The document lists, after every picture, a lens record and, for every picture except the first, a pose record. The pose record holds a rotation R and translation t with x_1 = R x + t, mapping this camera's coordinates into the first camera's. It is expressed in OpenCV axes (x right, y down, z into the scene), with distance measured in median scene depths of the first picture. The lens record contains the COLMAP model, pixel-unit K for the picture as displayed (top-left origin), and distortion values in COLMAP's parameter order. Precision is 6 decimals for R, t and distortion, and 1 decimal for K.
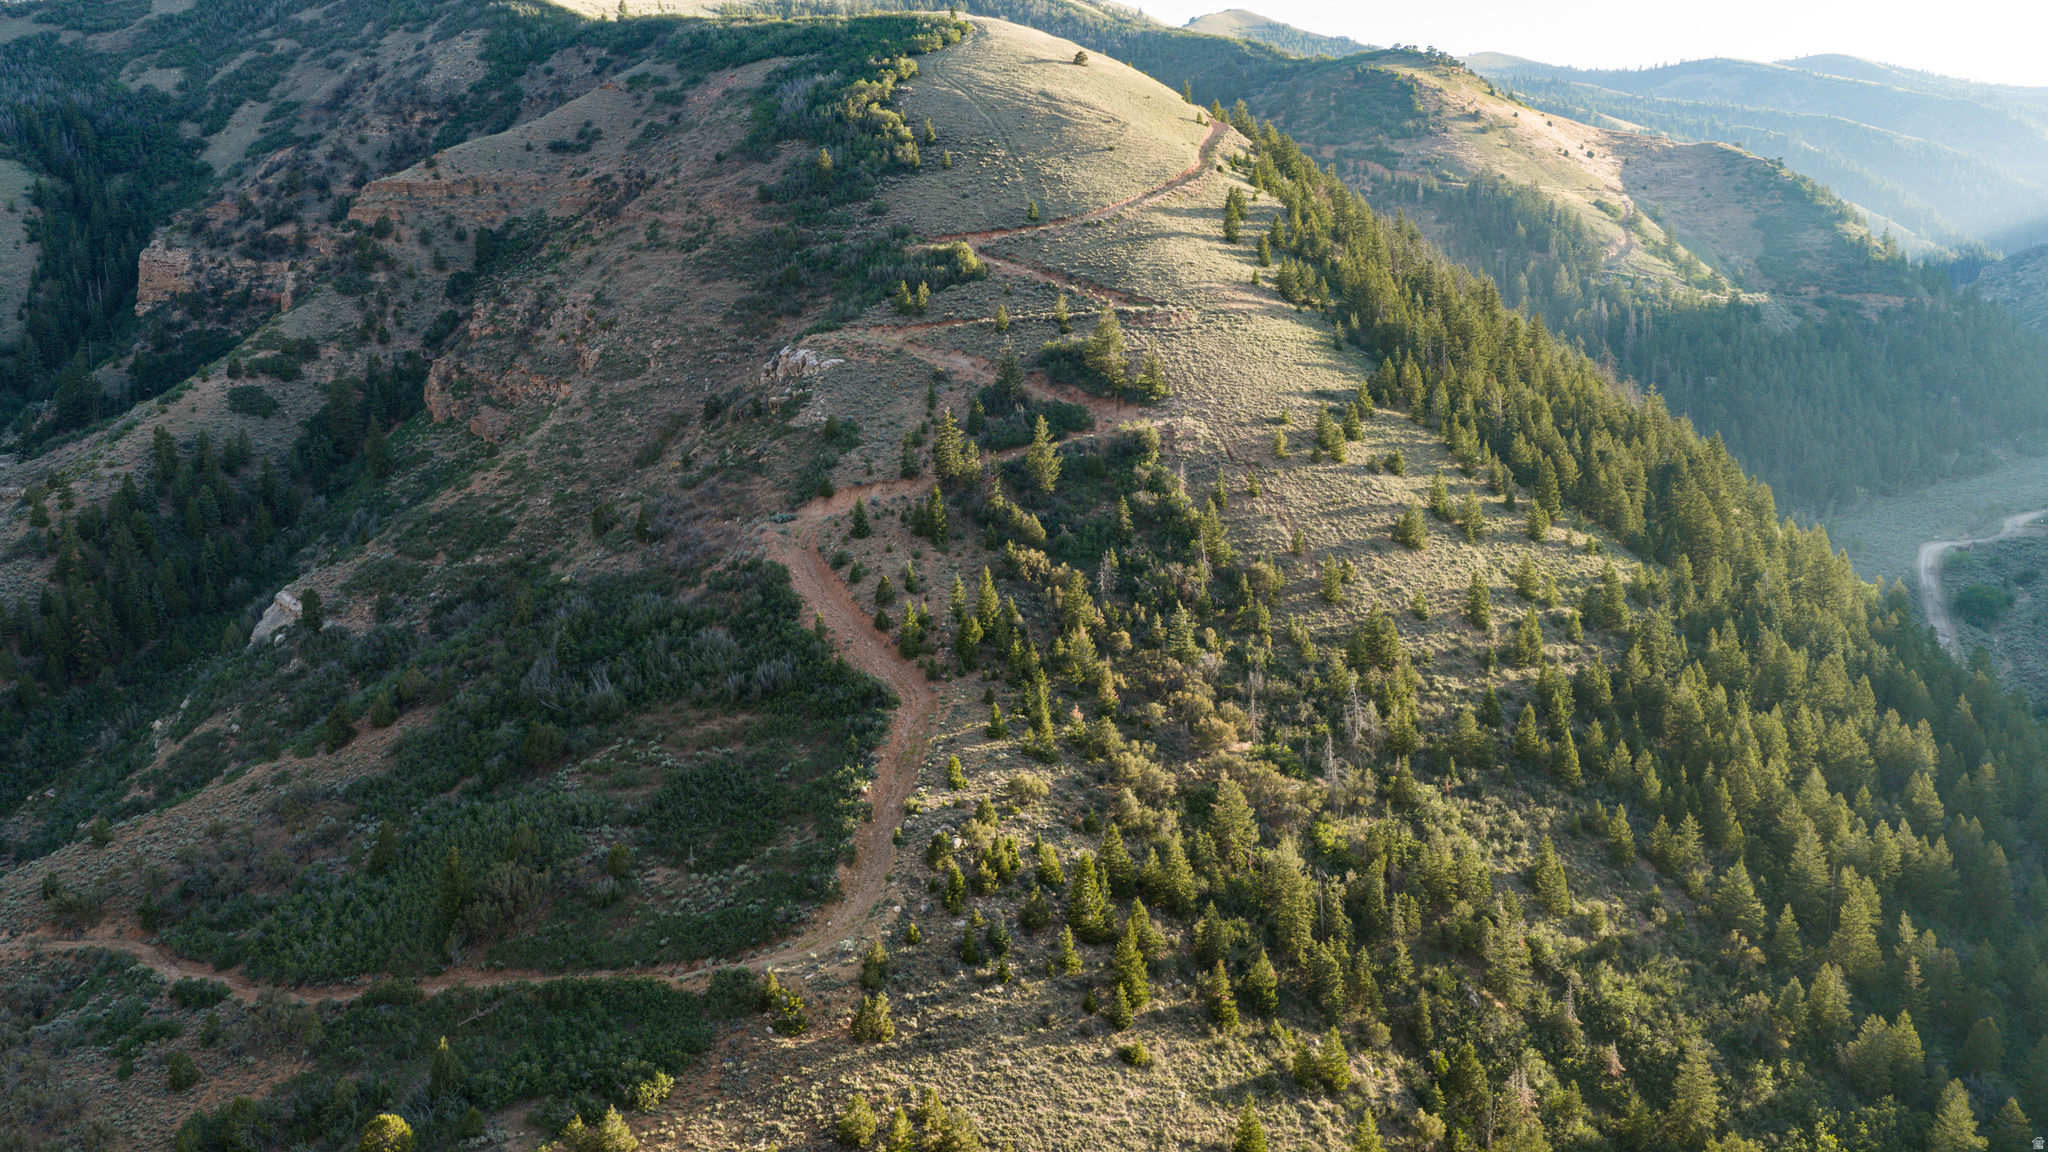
lens RADIAL K [[1669.3, 0, 1024.0], [0, 1669.3, 576.0], [0, 0, 1]] dist [0.021547, -0.046274]
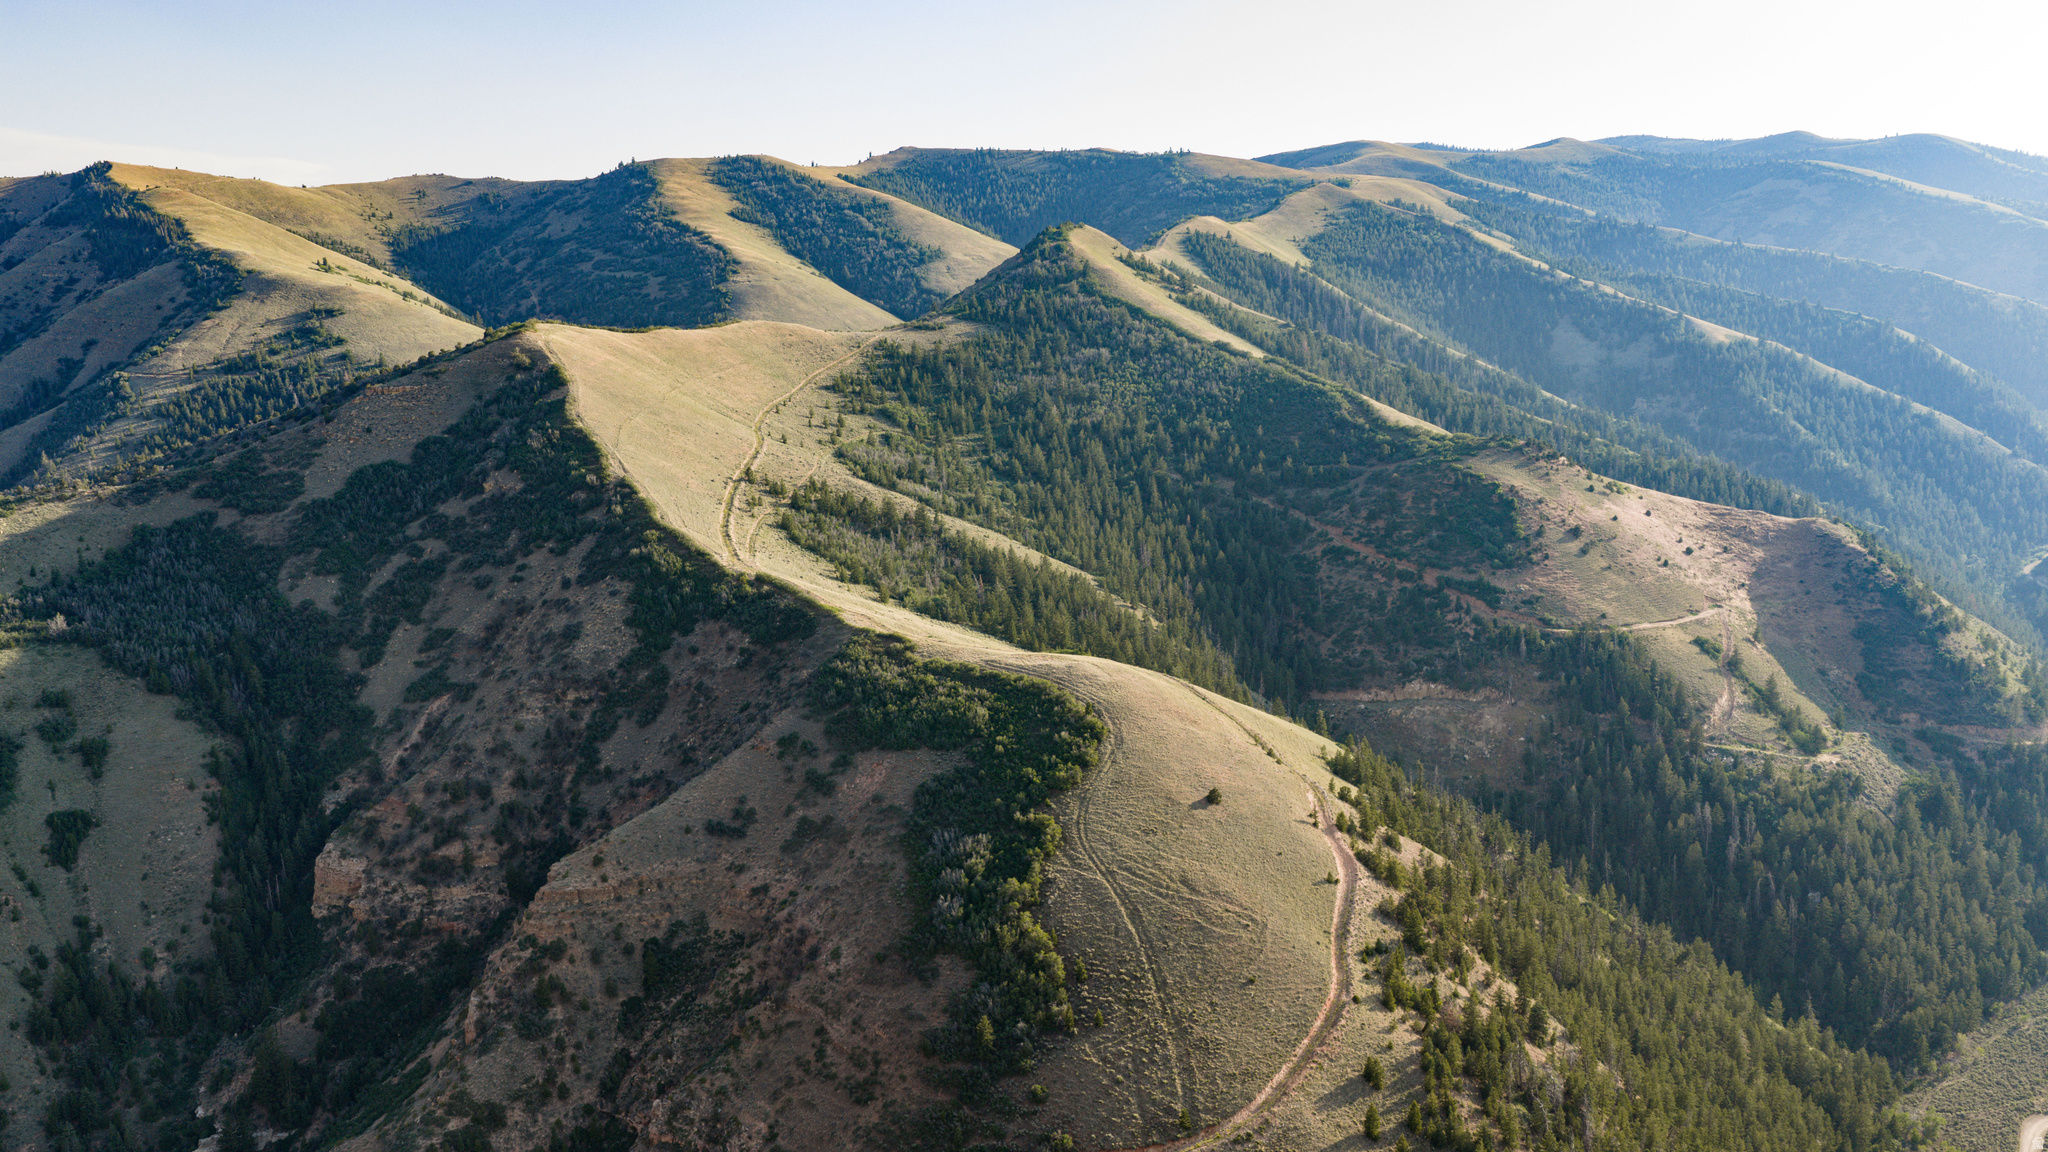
lens RADIAL K [[1669.3, 0, 1024.0], [0, 1669.3, 576.0], [0, 0, 1]] dist [0.021547, -0.046274]
pose [[0.999259, 0.004023, -0.038286, -0.038406], [-0.003436, 0.999876, 0.015393, -0.385202], [0.038343, -0.015250, 0.999148, -0.041589]]
